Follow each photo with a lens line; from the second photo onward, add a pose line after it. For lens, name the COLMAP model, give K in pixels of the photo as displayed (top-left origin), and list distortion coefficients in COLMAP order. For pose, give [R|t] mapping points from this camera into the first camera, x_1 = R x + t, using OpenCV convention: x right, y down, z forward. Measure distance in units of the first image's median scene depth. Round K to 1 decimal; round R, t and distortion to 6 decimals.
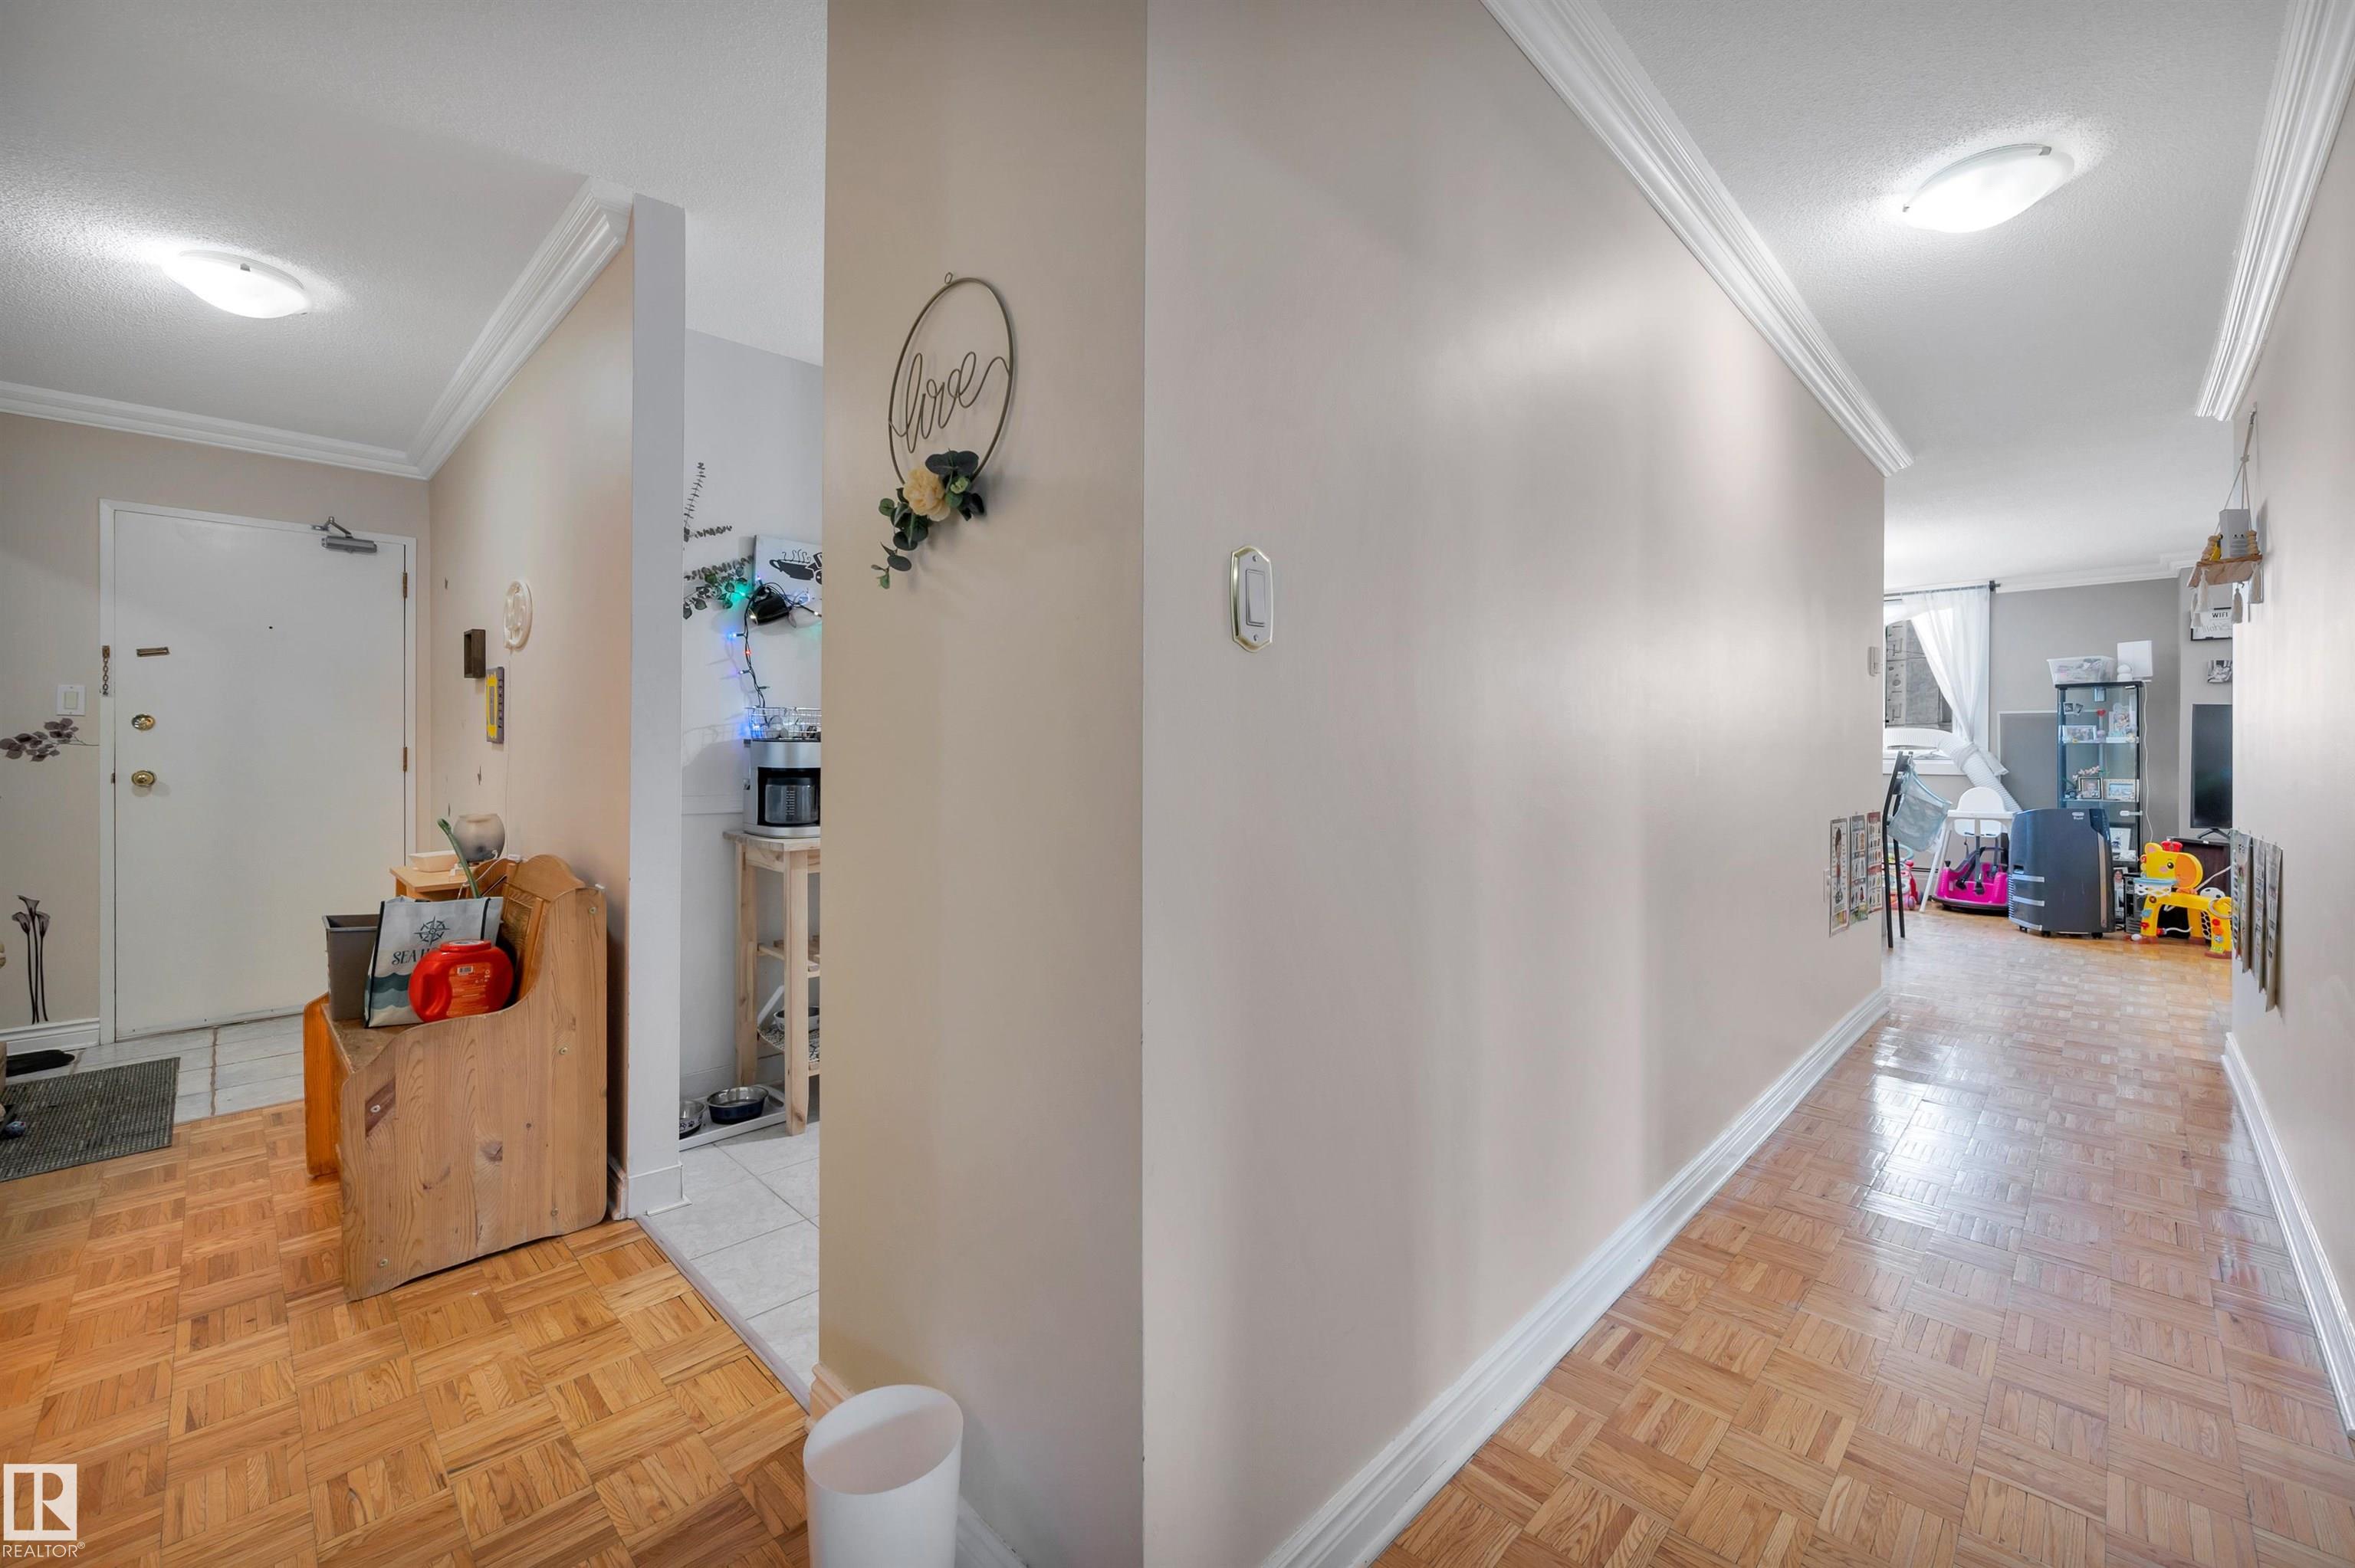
lens RADIAL K [[945.8, 0, 1186.2], [0, 945.8, 747.1], [0, 0, 1]] dist [-0.000710, -0.000058]
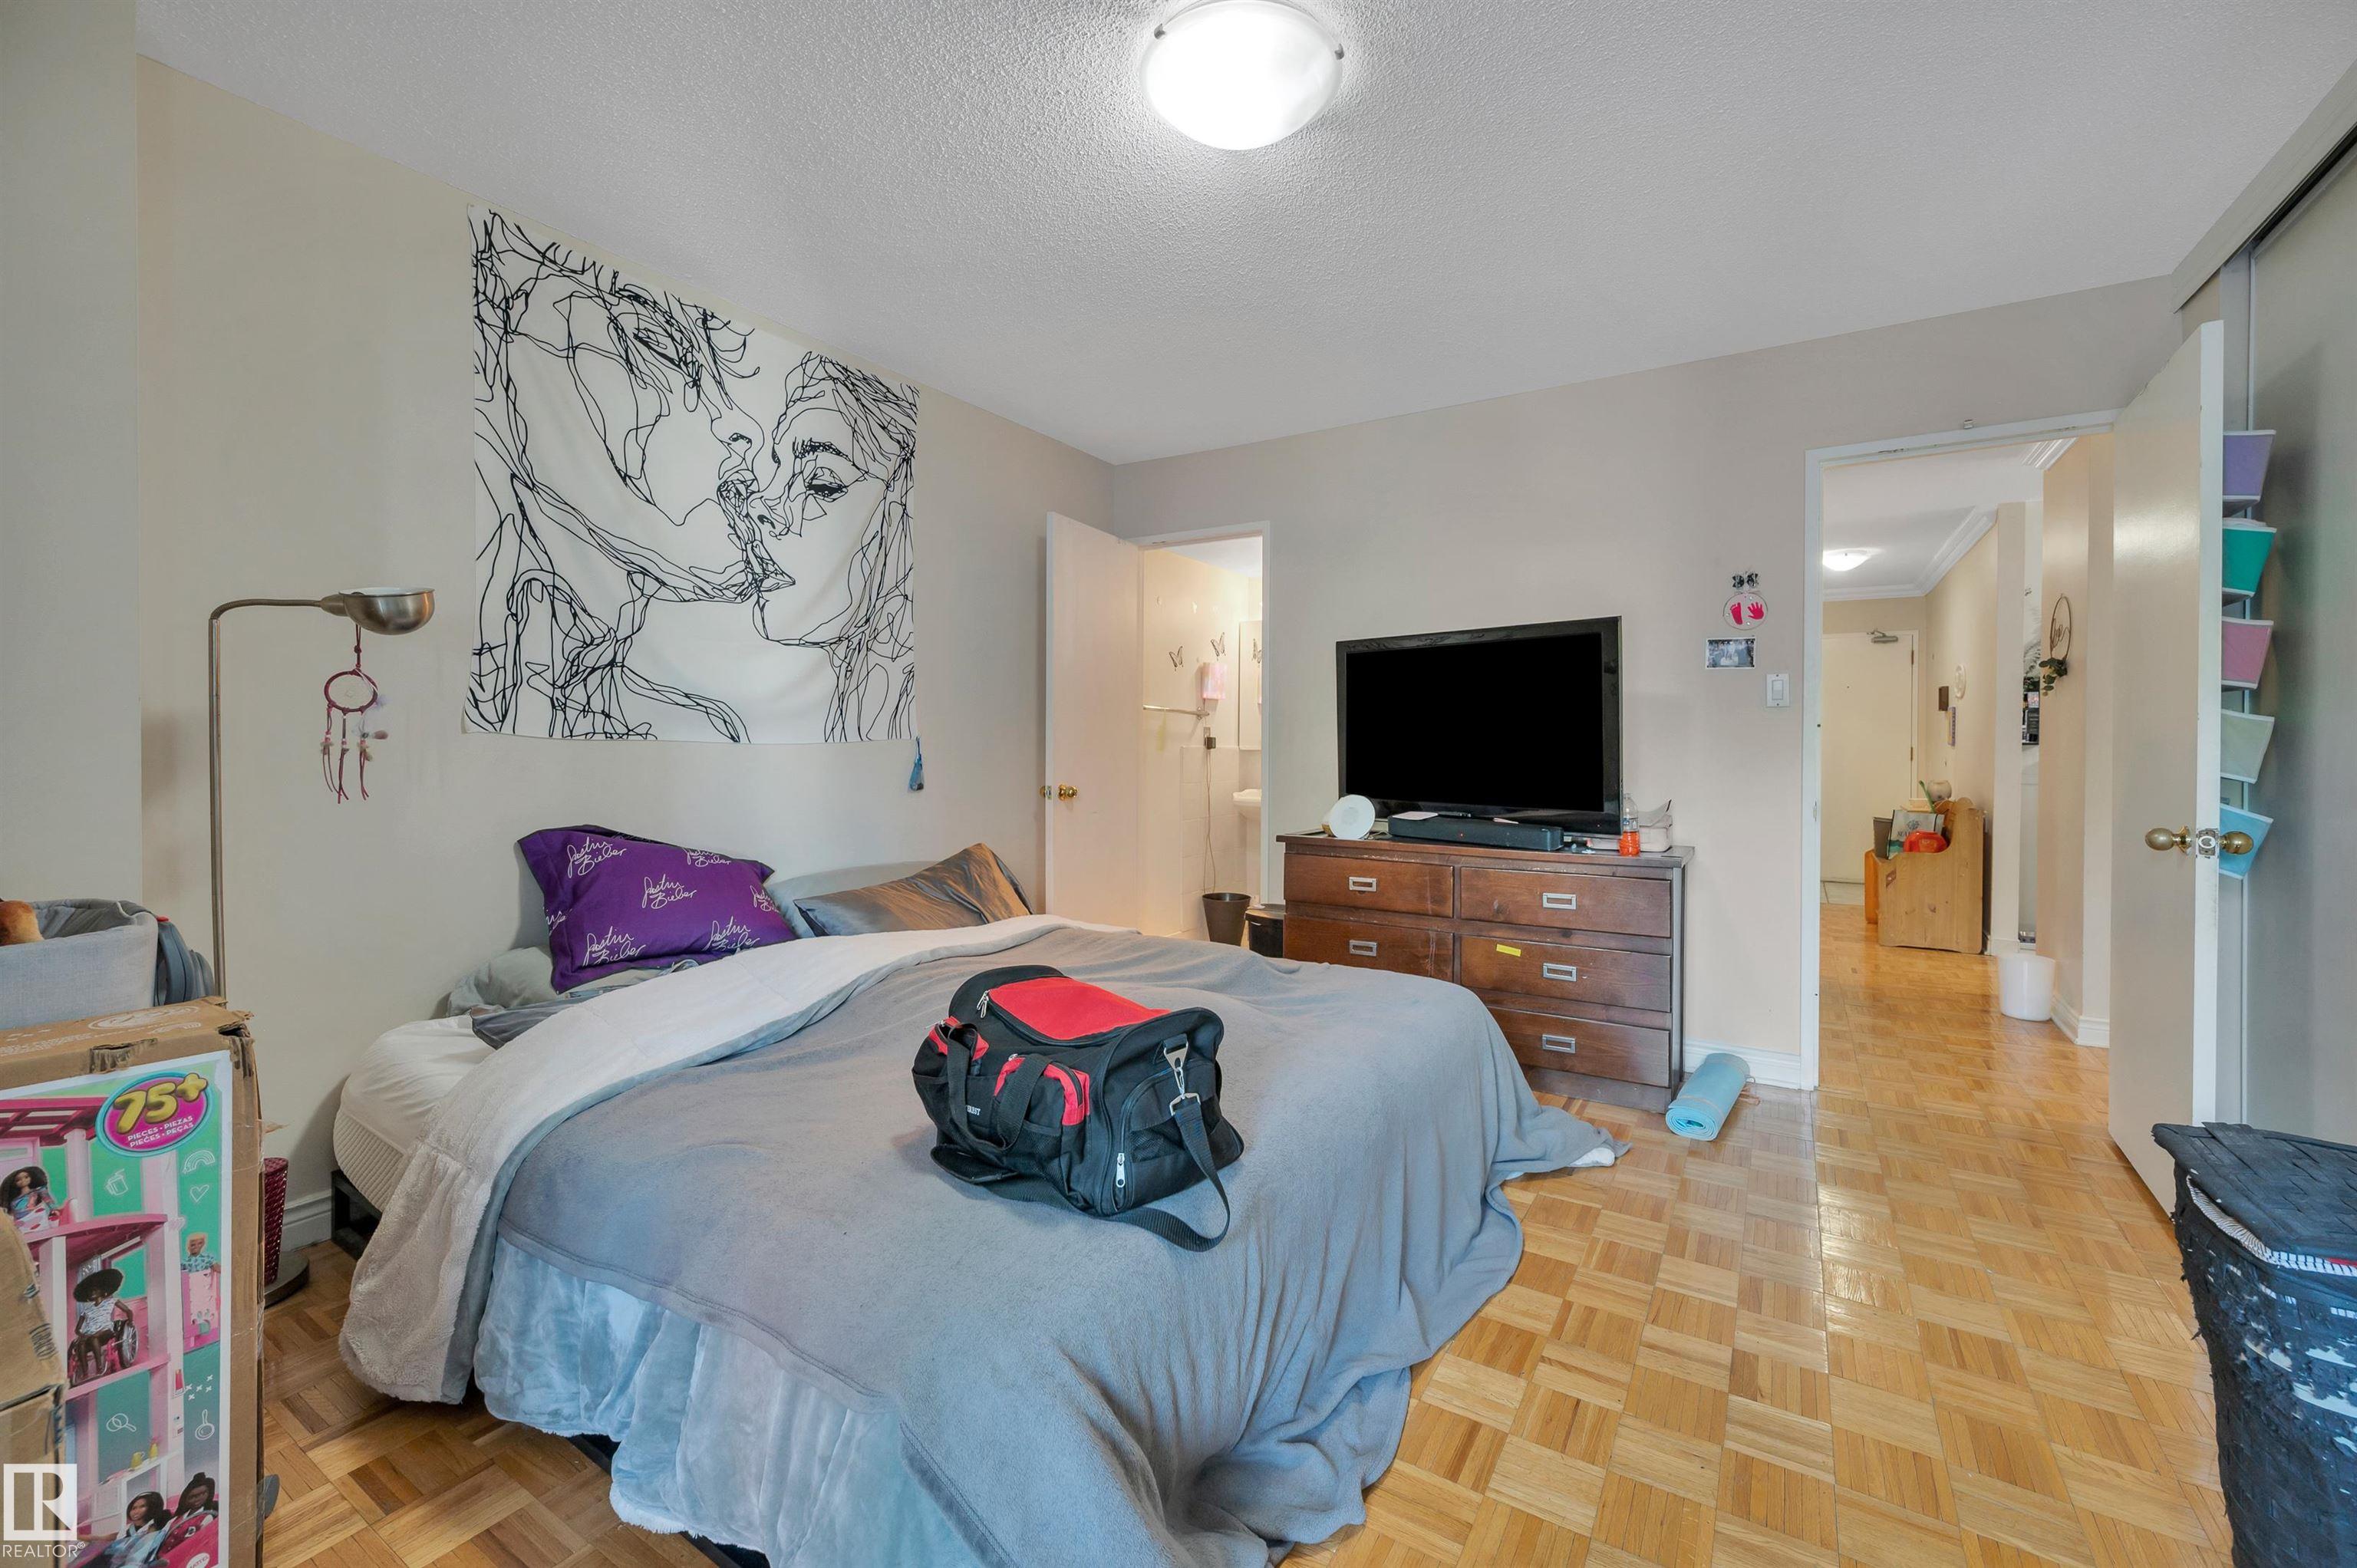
lens RADIAL K [[978.7, 0, 1210.5], [0, 978.7, 741.6], [0, 0, 1]] dist [-0.000987, -0.000161]
pose [[0.239423, 0.003763, -0.970908, 0.802066], [-0.009072, 0.999958, 0.001638, -0.002473], [0.970873, 0.008416, 0.239447, -0.898305]]
